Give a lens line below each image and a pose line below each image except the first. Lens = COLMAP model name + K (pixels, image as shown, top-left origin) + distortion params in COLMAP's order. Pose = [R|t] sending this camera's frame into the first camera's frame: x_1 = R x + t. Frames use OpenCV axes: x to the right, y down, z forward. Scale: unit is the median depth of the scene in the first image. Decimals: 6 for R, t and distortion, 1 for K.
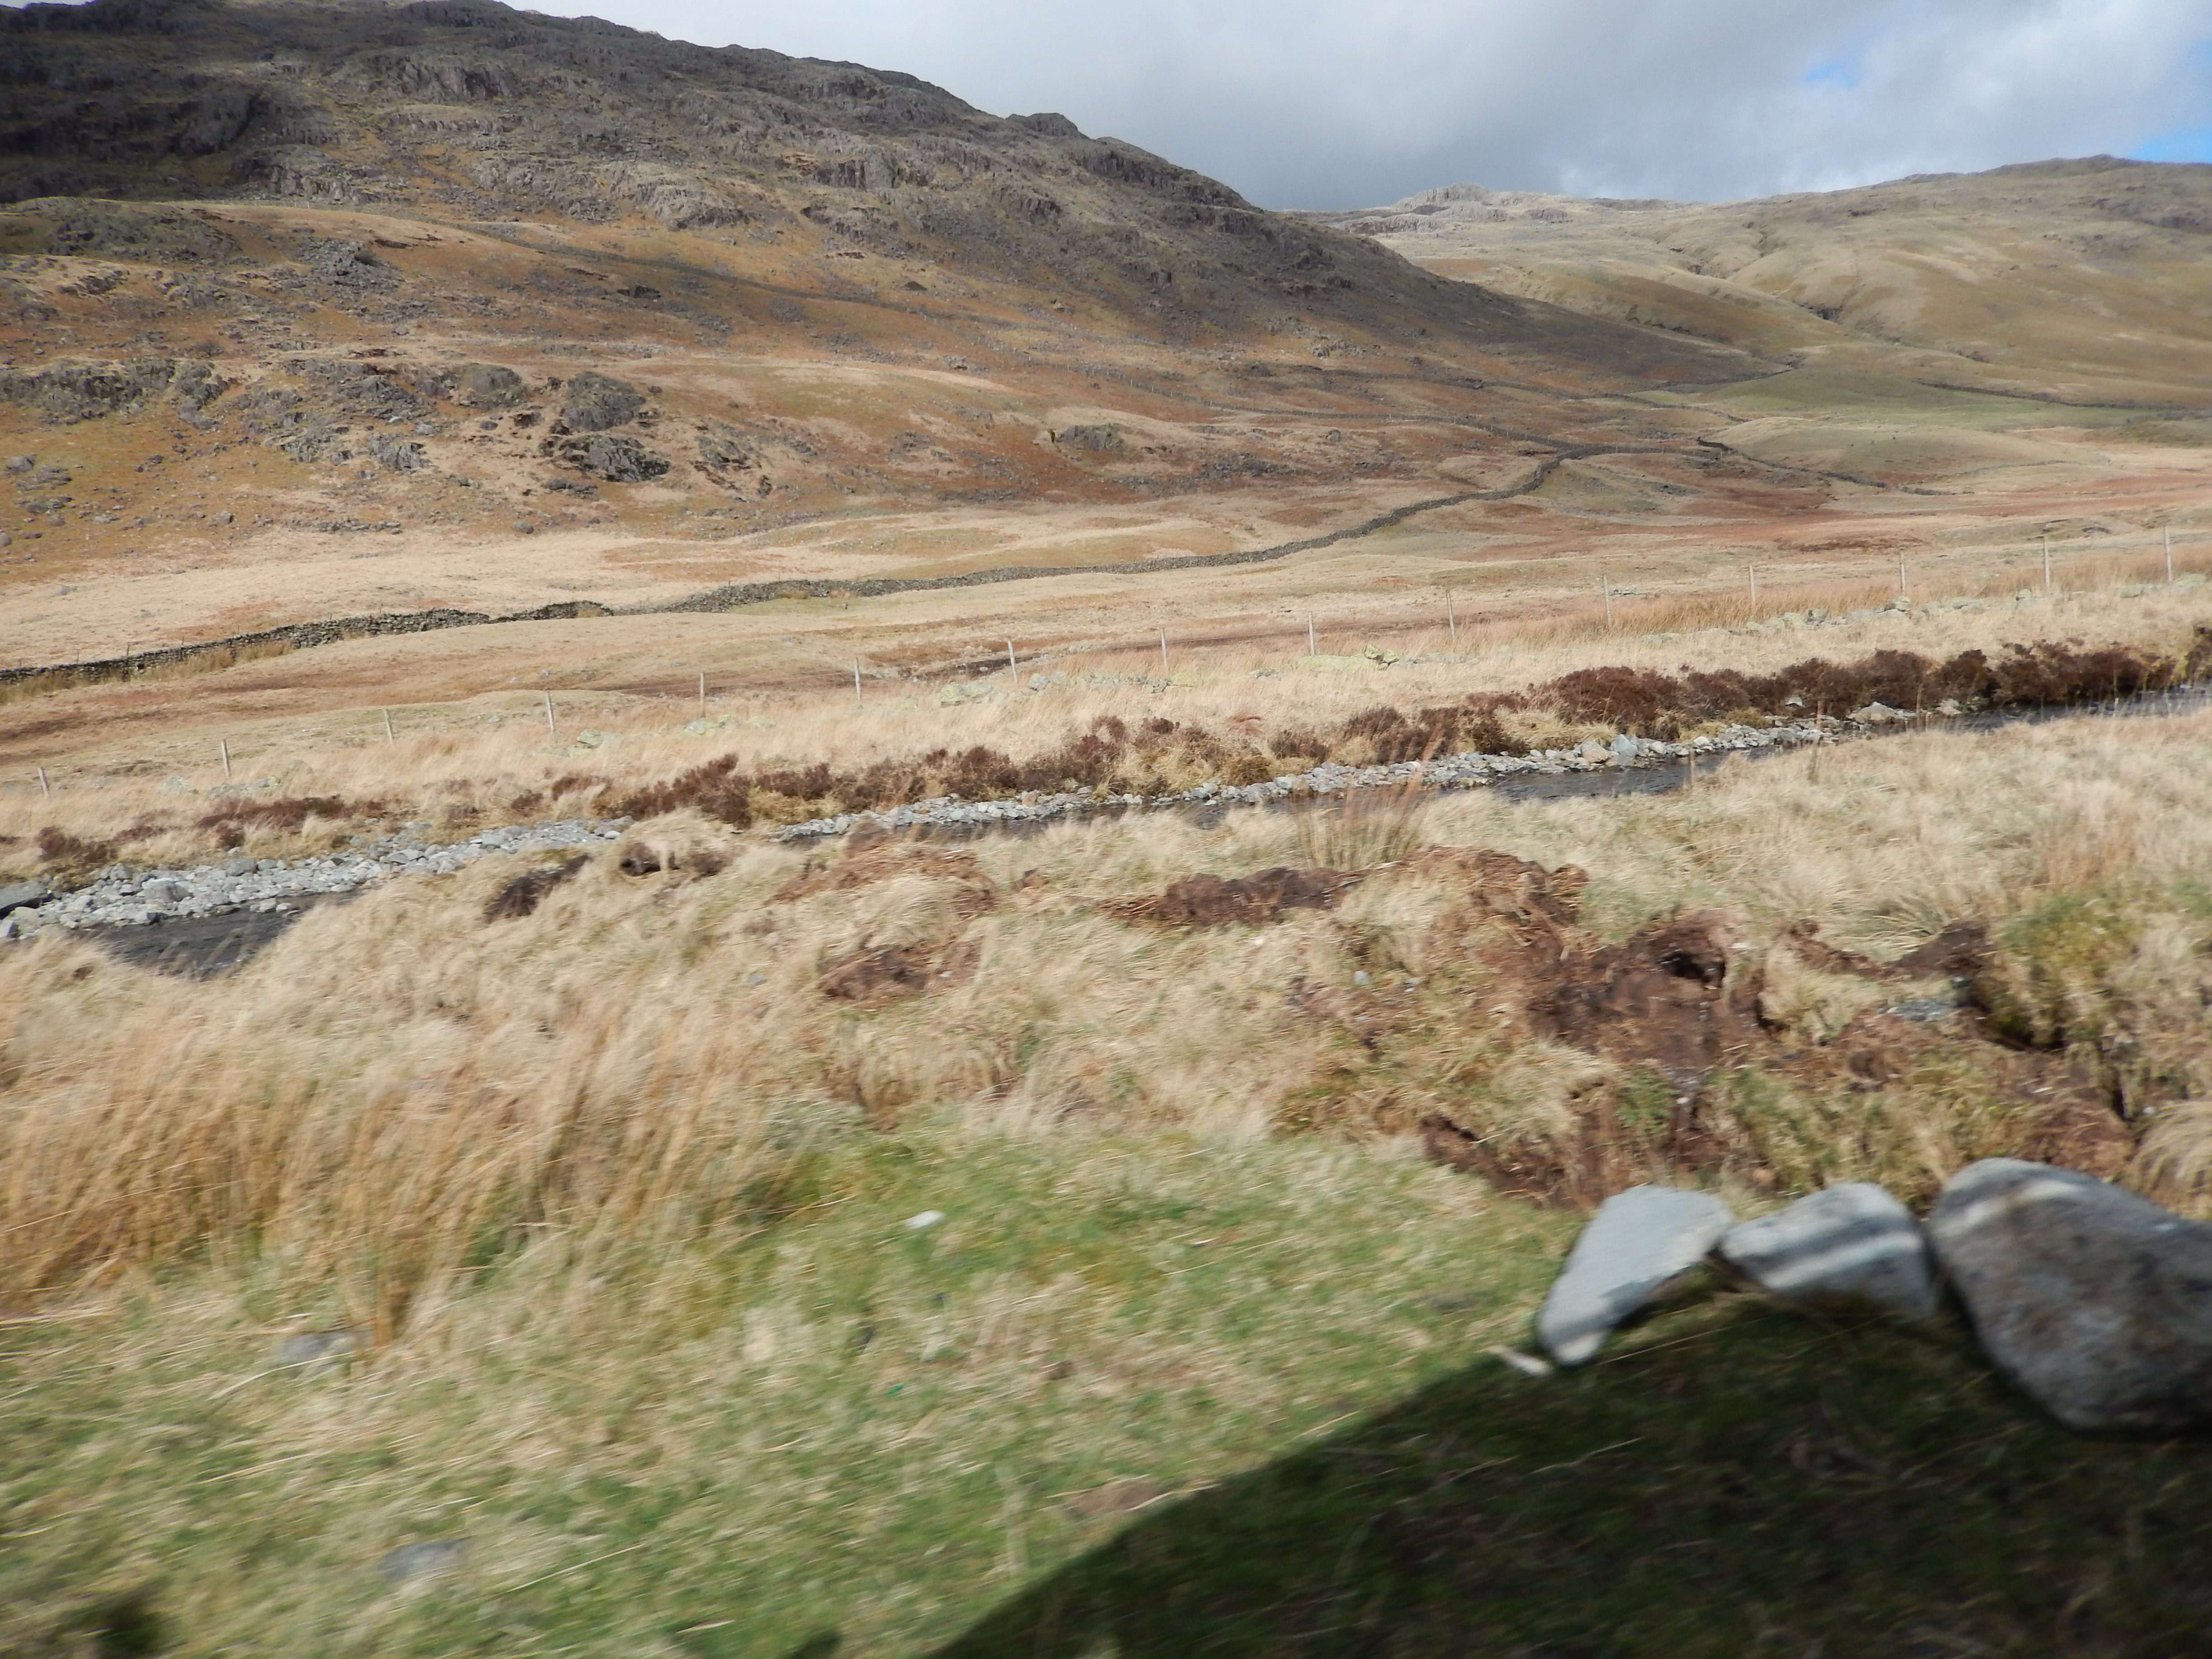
lens RADIAL K [[1657.7, 0, 1071.4], [0, 1657.7, 752.3], [0, 0, 1]] dist [0.009406, -0.013278]
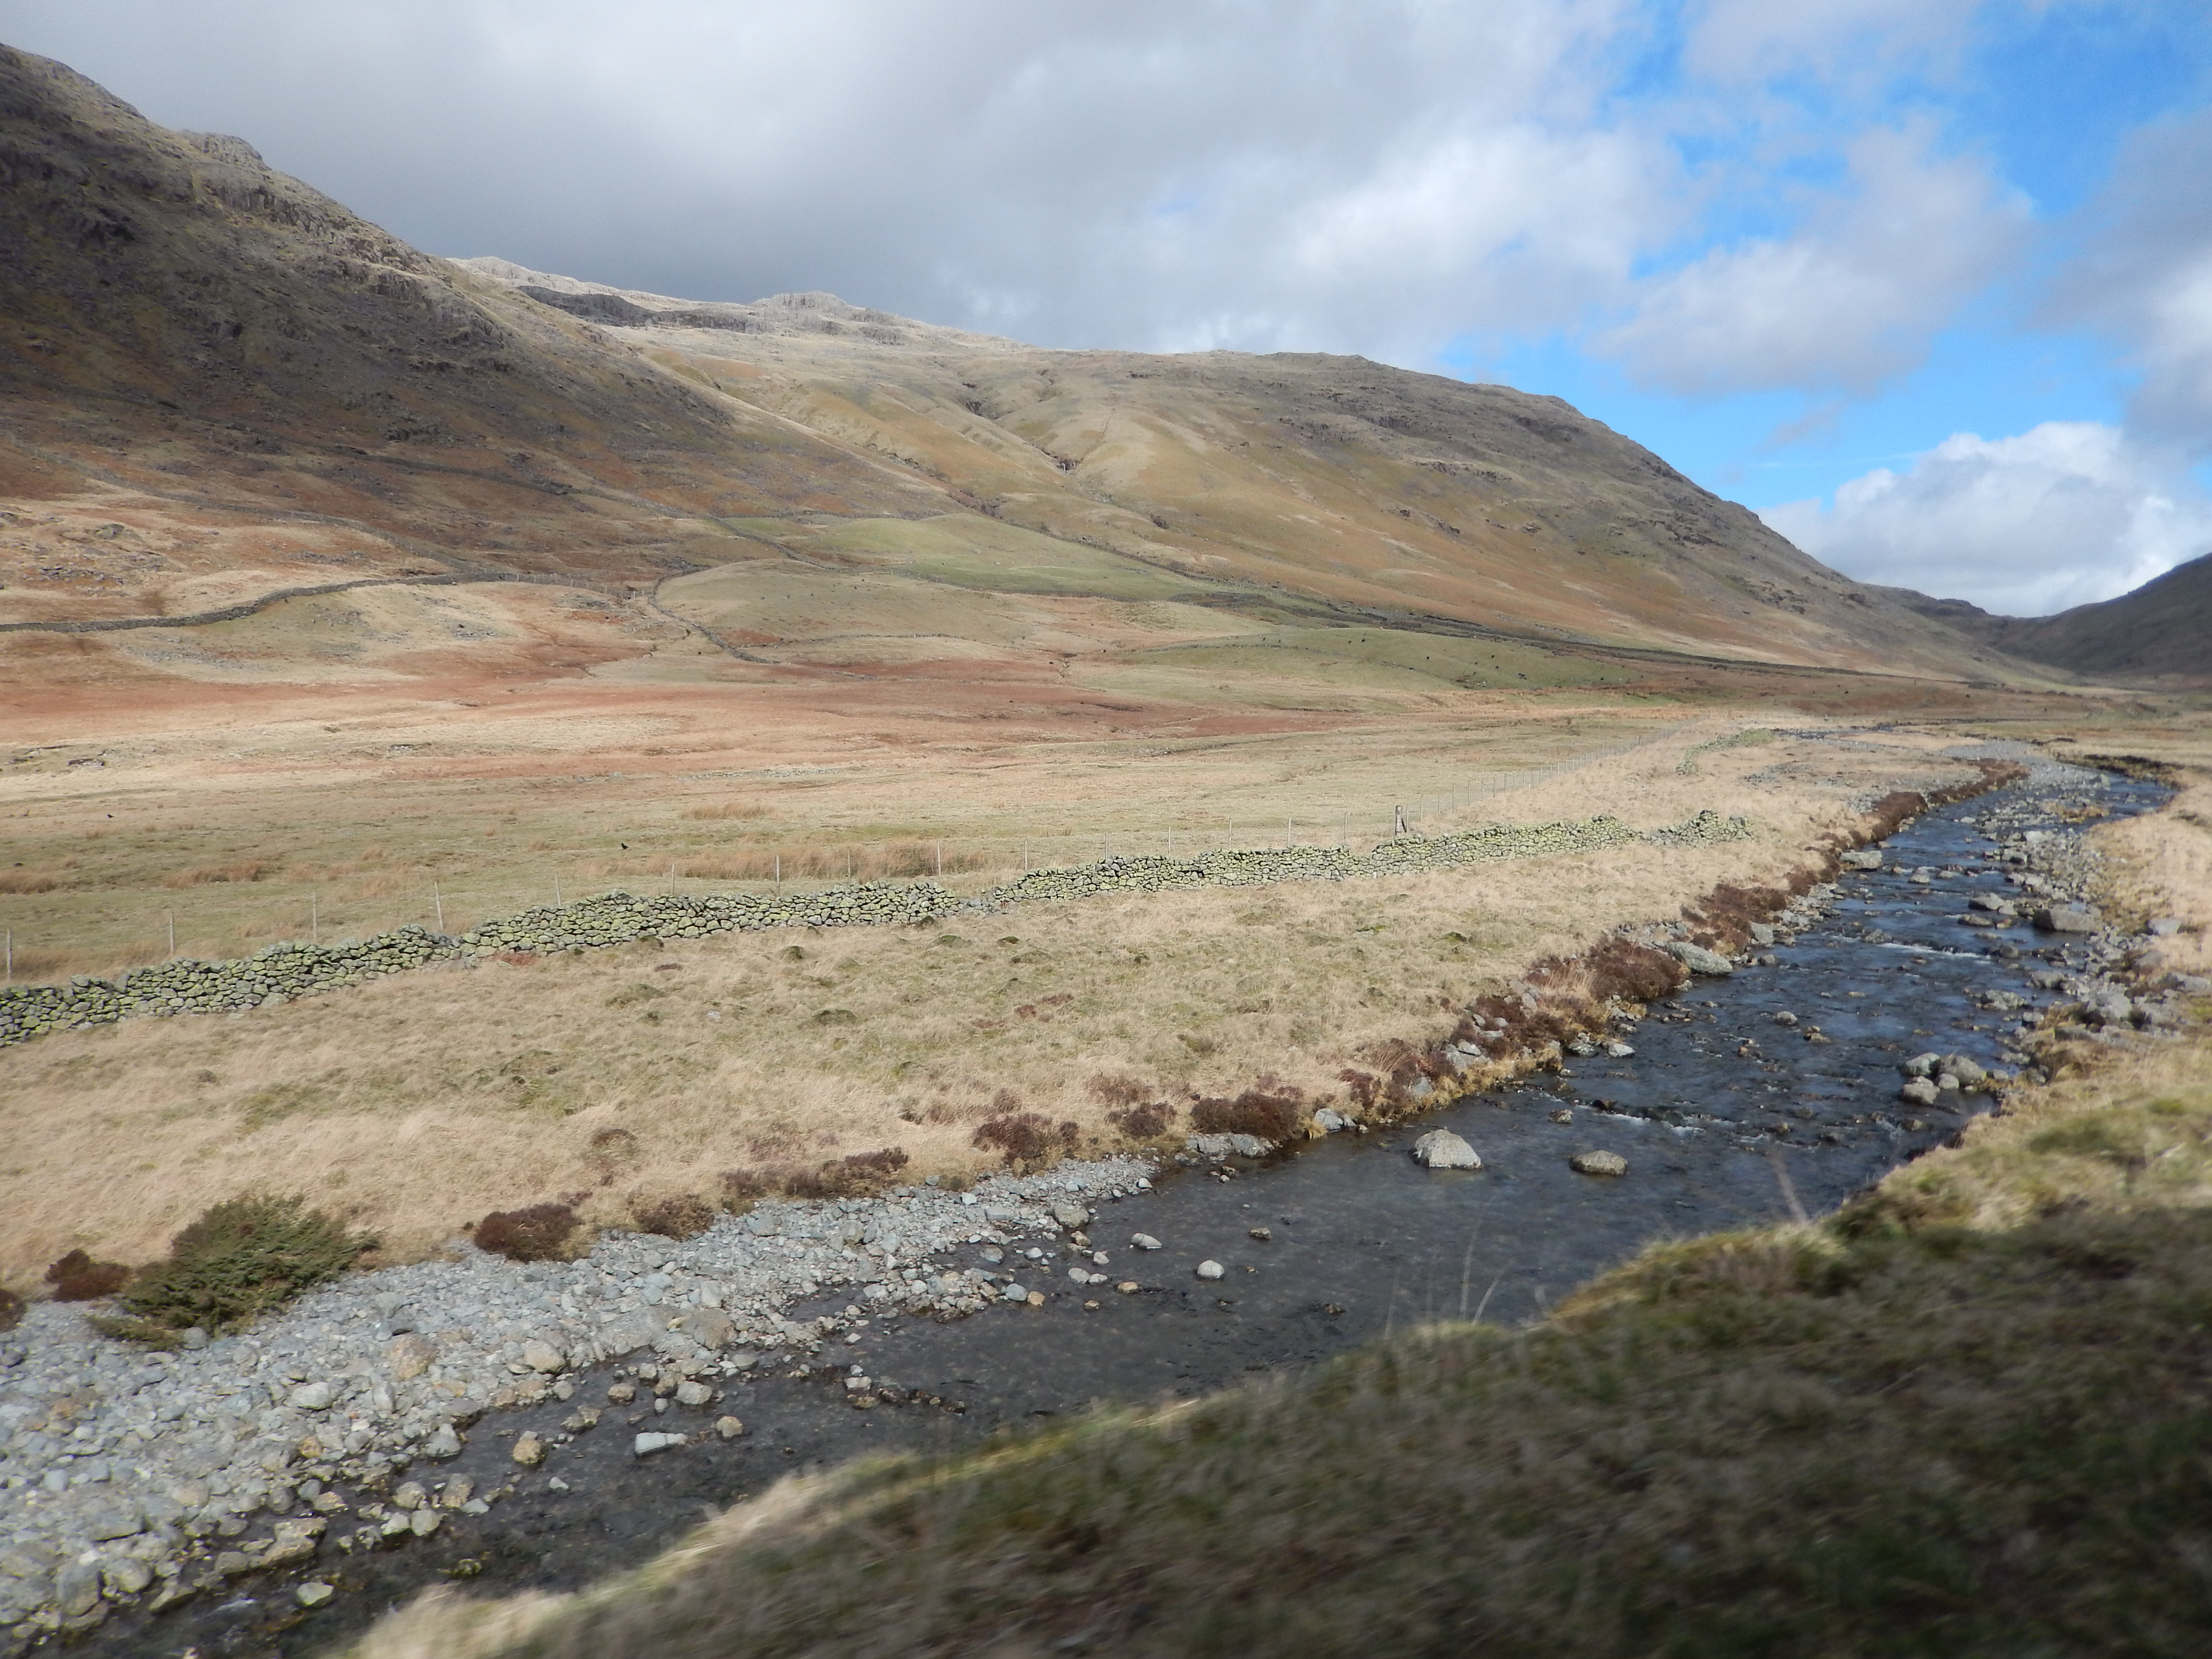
lens RADIAL K [[1639.2, 0, 1106.0], [0, 1639.2, 829.5], [0, 0, 1]] dist [-0.032638, 0.011277]
pose [[0.935755, 0.047912, 0.349381, 0.328161], [-0.045878, 0.998848, -0.014099, -0.044548], [-0.349654, -0.002835, 0.936874, 0.031496]]
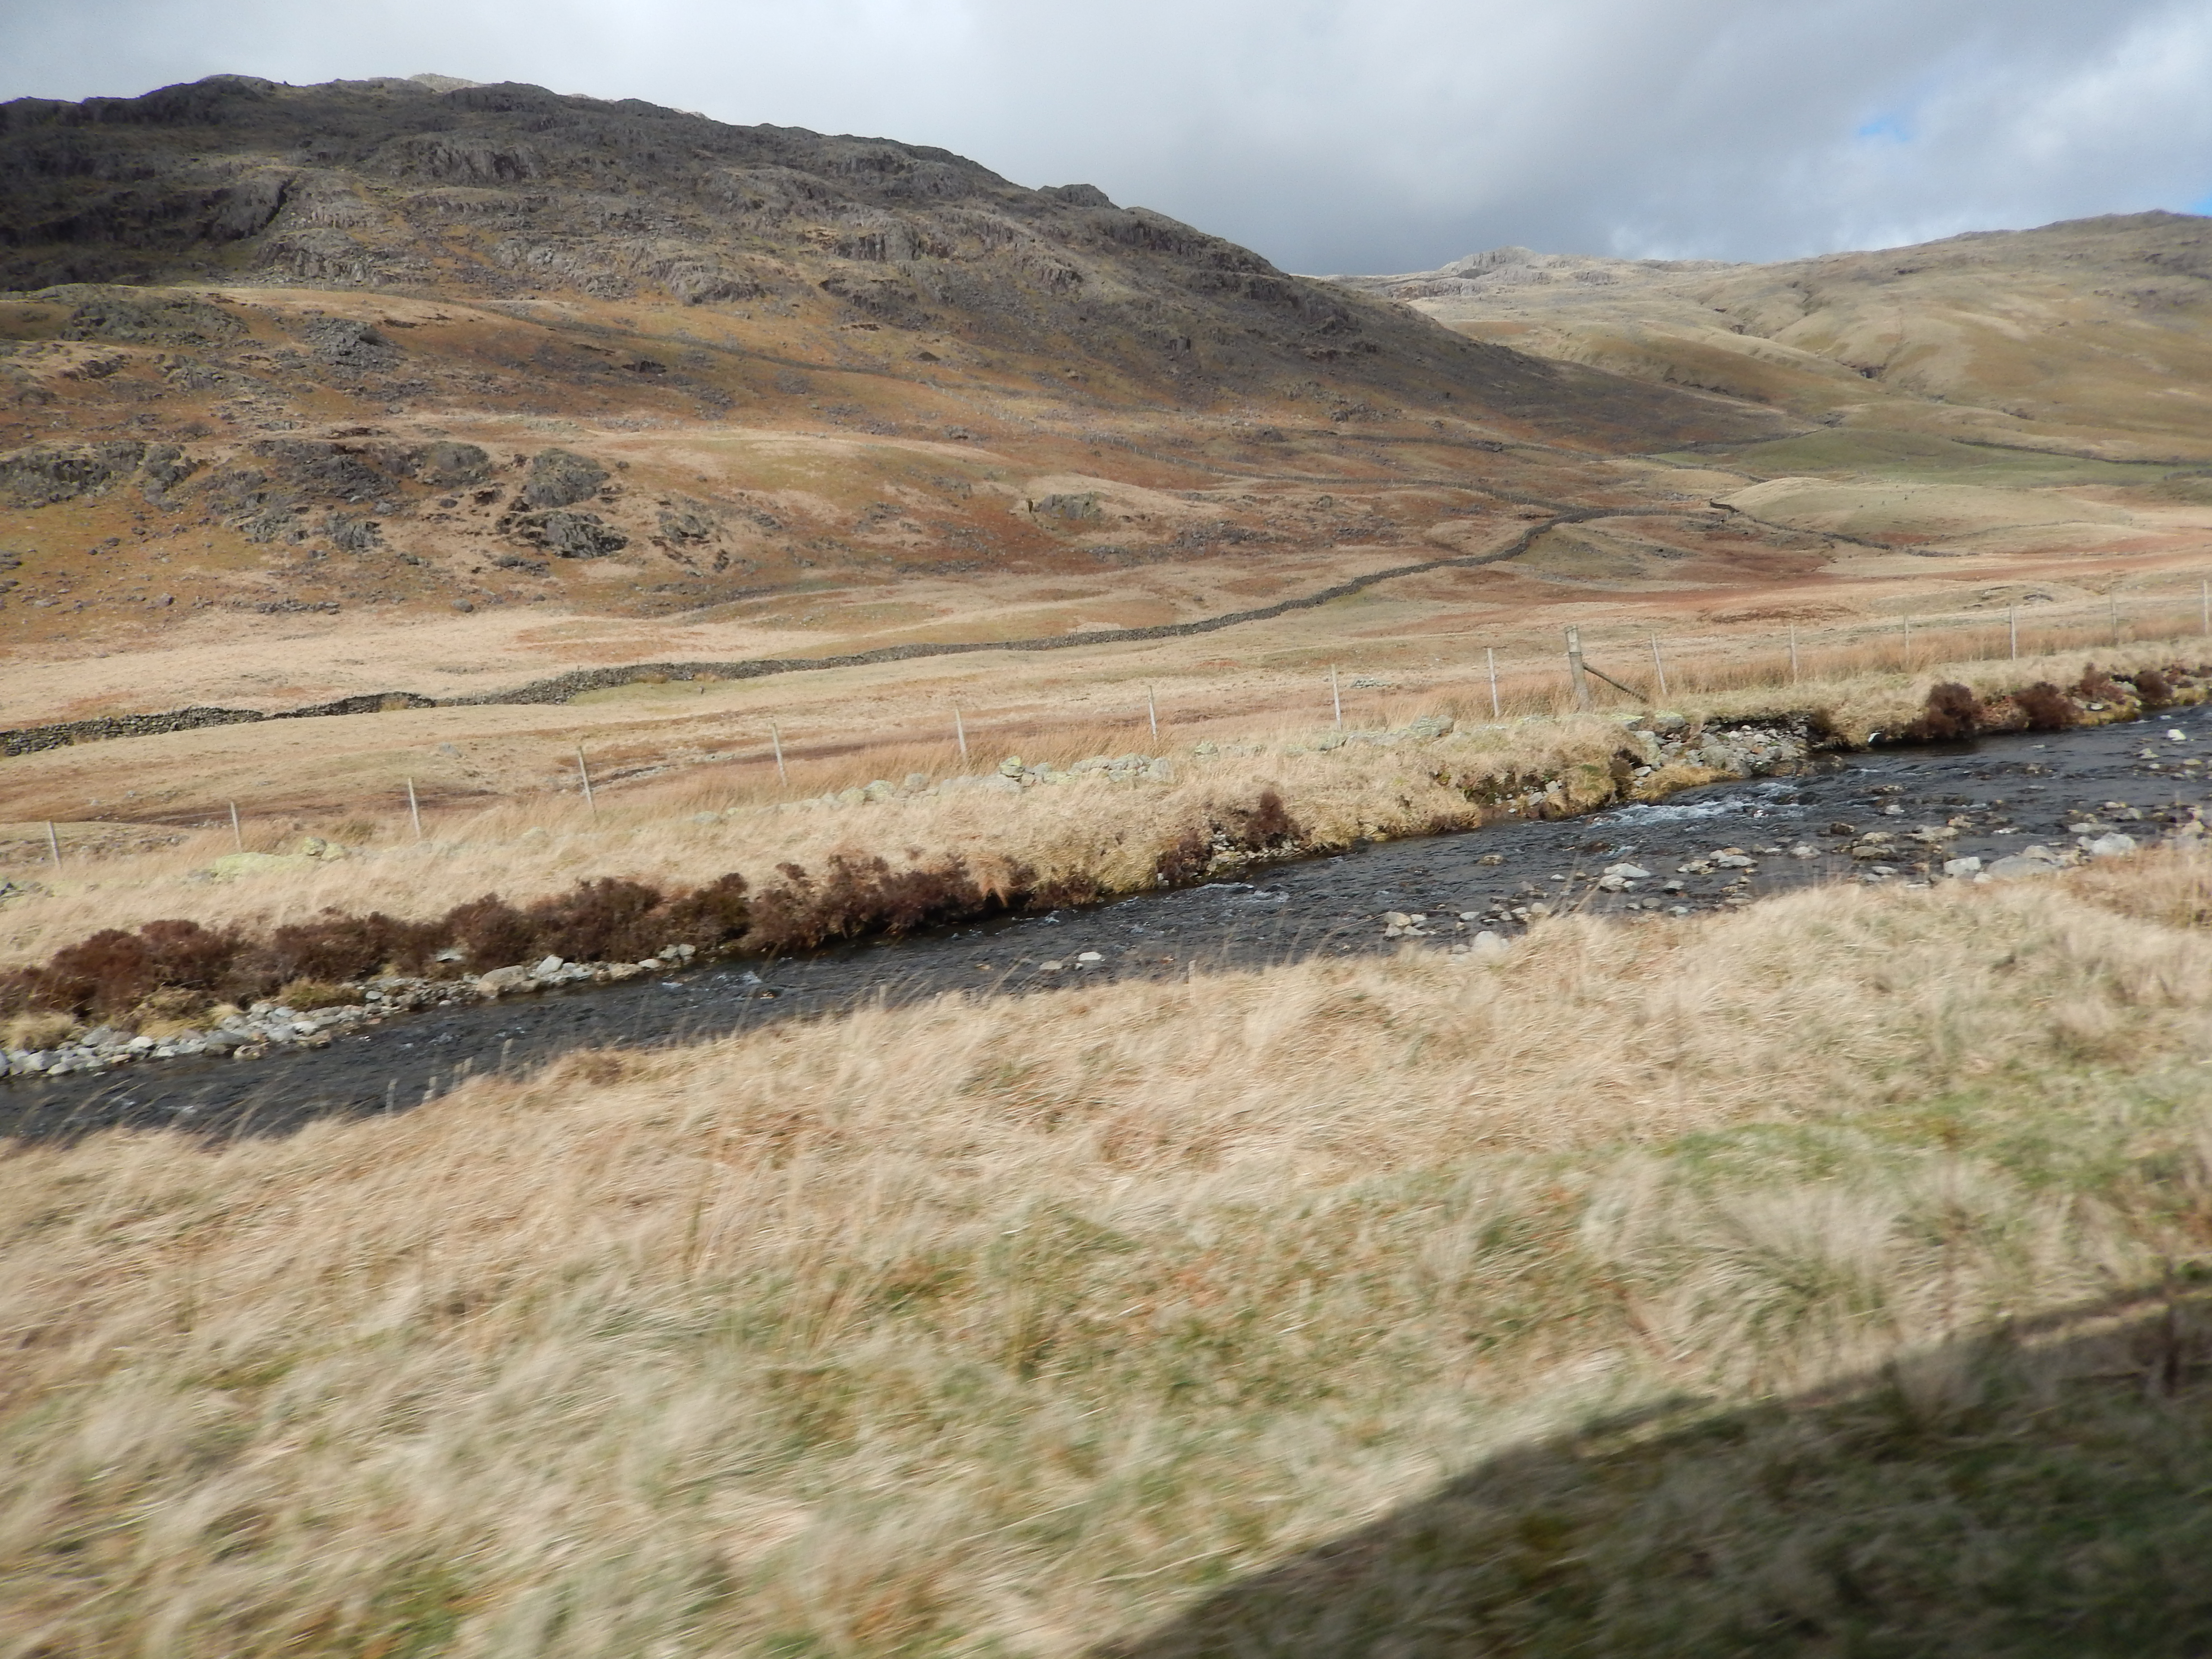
lens RADIAL K [[1653.4, 0, 1089.6], [0, 1653.4, 769.5], [0, 0, 1]] dist [-0.014959, 0.006058]
pose [[0.999600, -0.006041, -0.027630, 0.040592], [0.005305, 0.999631, -0.026624, -0.004938], [0.027781, 0.026467, 0.999264, 0.012631]]
